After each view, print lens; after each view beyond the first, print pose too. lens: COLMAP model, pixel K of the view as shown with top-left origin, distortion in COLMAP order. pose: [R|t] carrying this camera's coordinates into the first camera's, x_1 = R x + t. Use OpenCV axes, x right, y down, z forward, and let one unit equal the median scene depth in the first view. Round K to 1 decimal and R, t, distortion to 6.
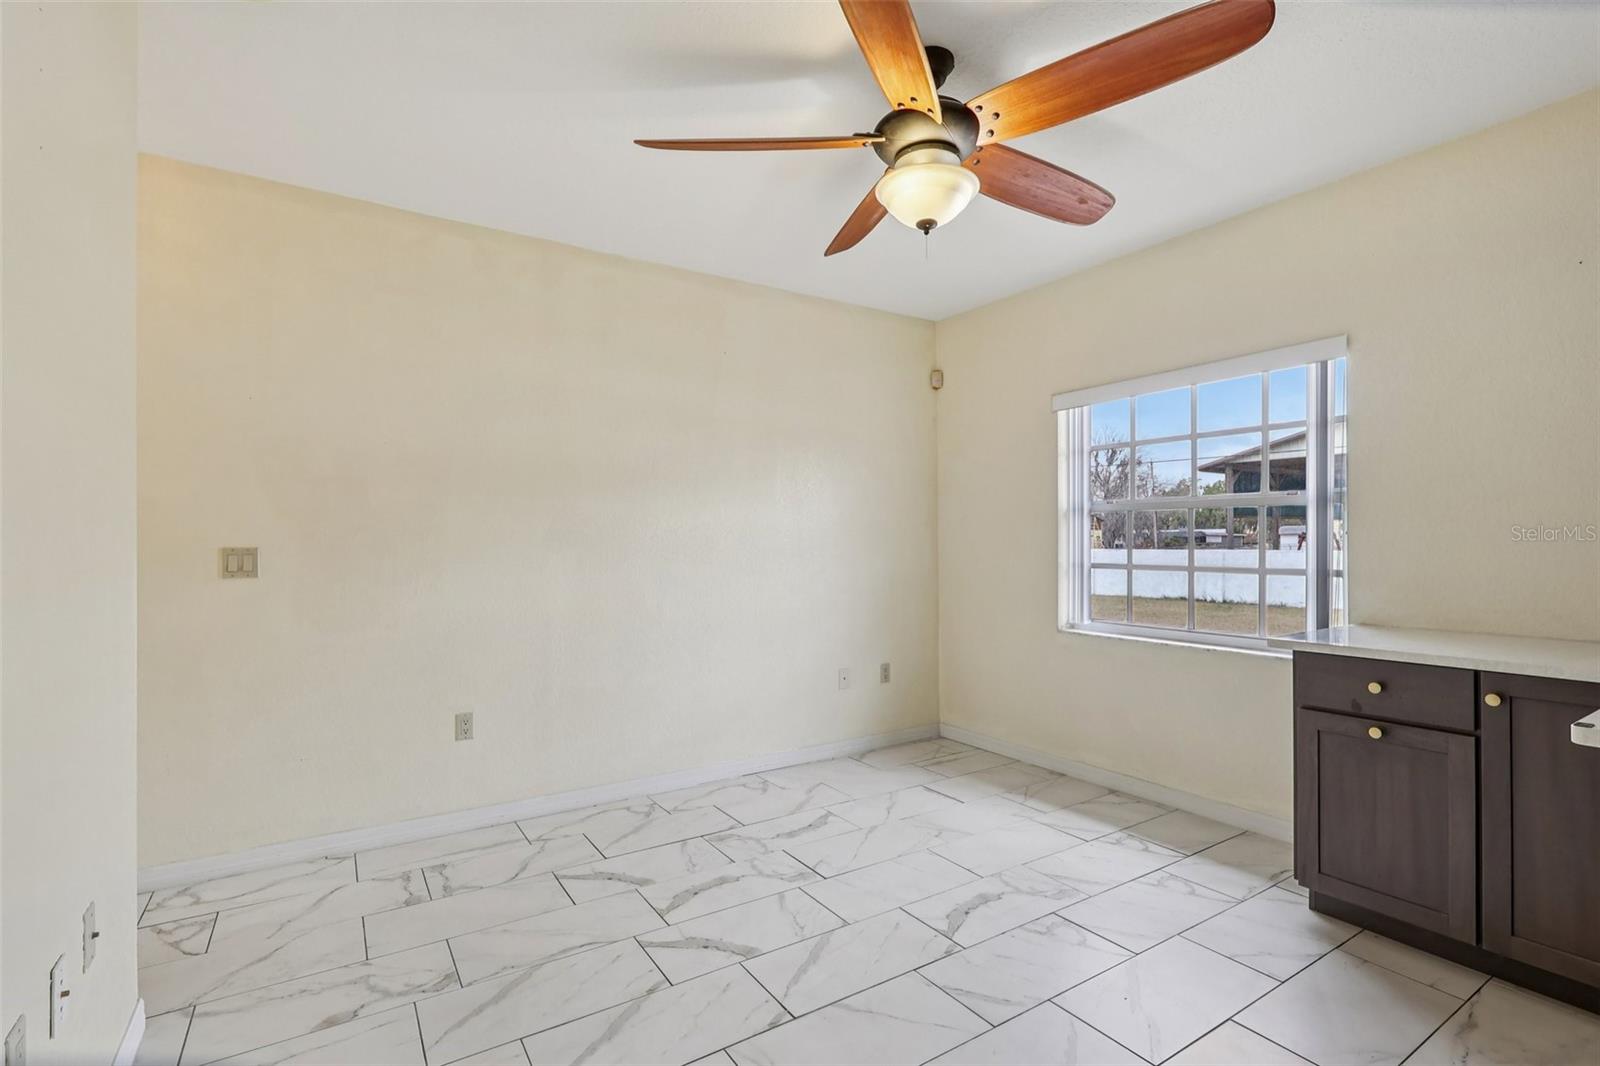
lens RADIAL K [[746.1, 0, 802.5], [0, 746.1, 543.4], [0, 0, 1]] dist [-0.002558, 0.001913]
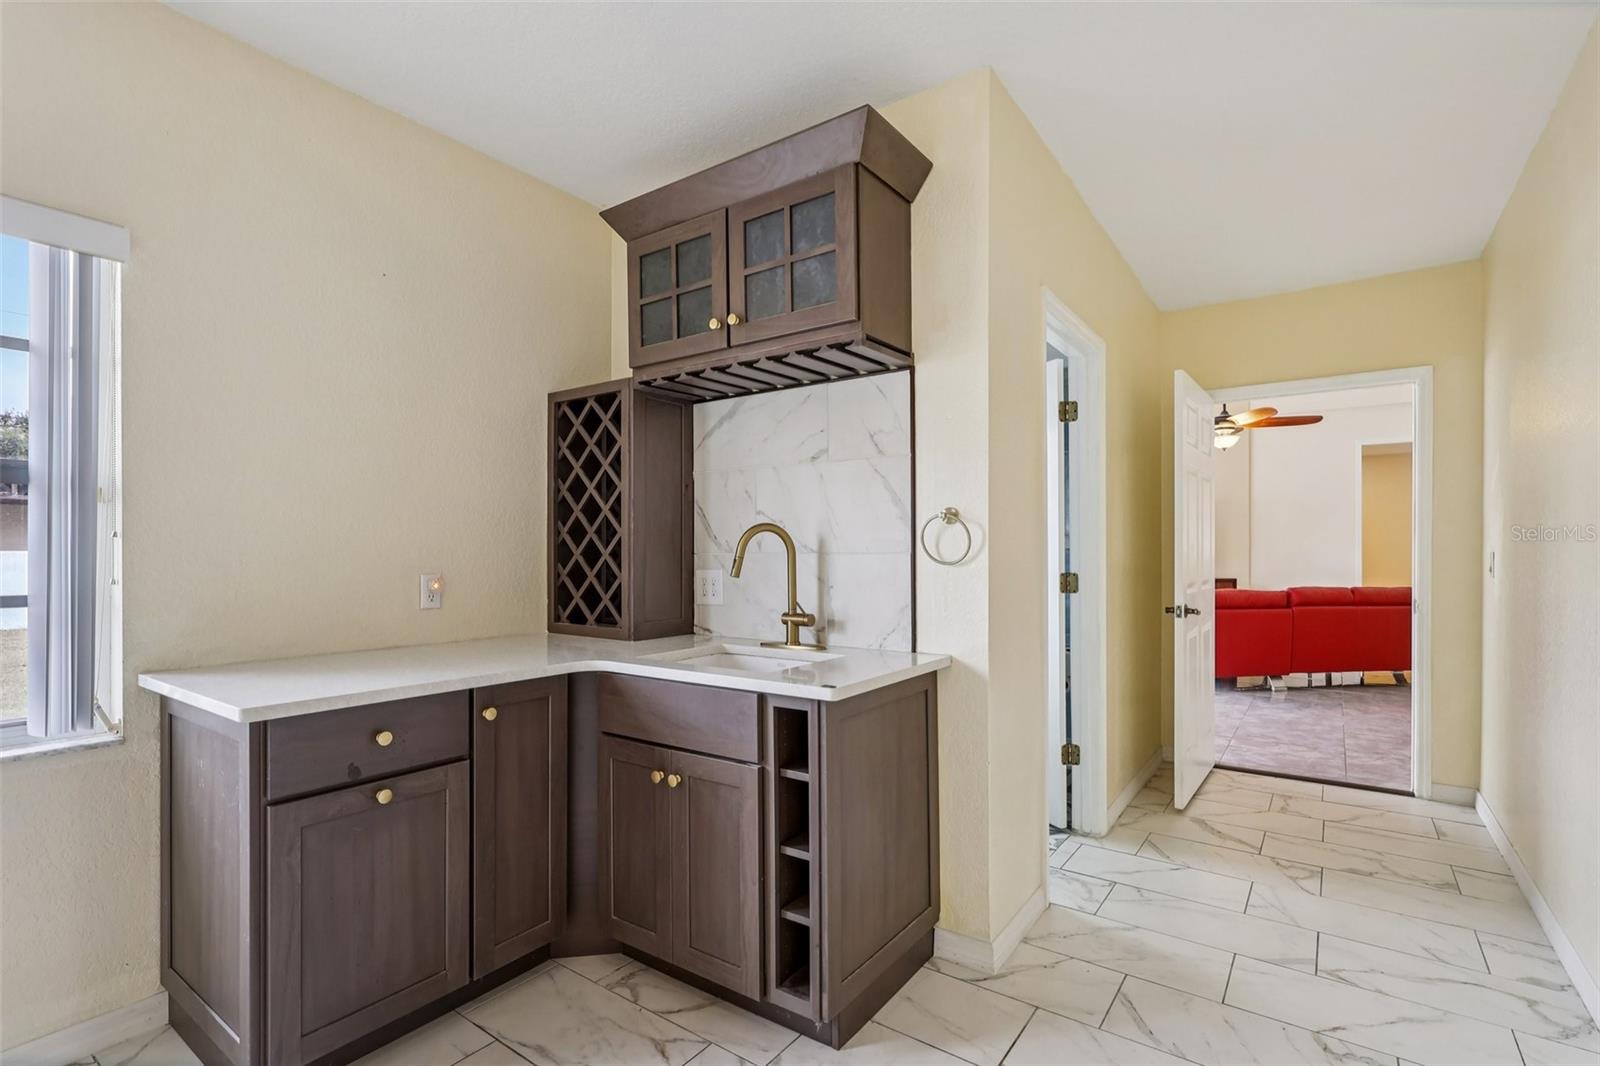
lens RADIAL K [[746.1, 0, 805.9], [0, 746.1, 554.2], [0, 0, 1]] dist [-0.002558, 0.001913]
pose [[-0.355017, -0.002546, 0.934856, -0.114838], [-0.003899, 0.999992, 0.001243, -0.000479], [-0.934852, -0.003204, -0.355024, 0.900798]]
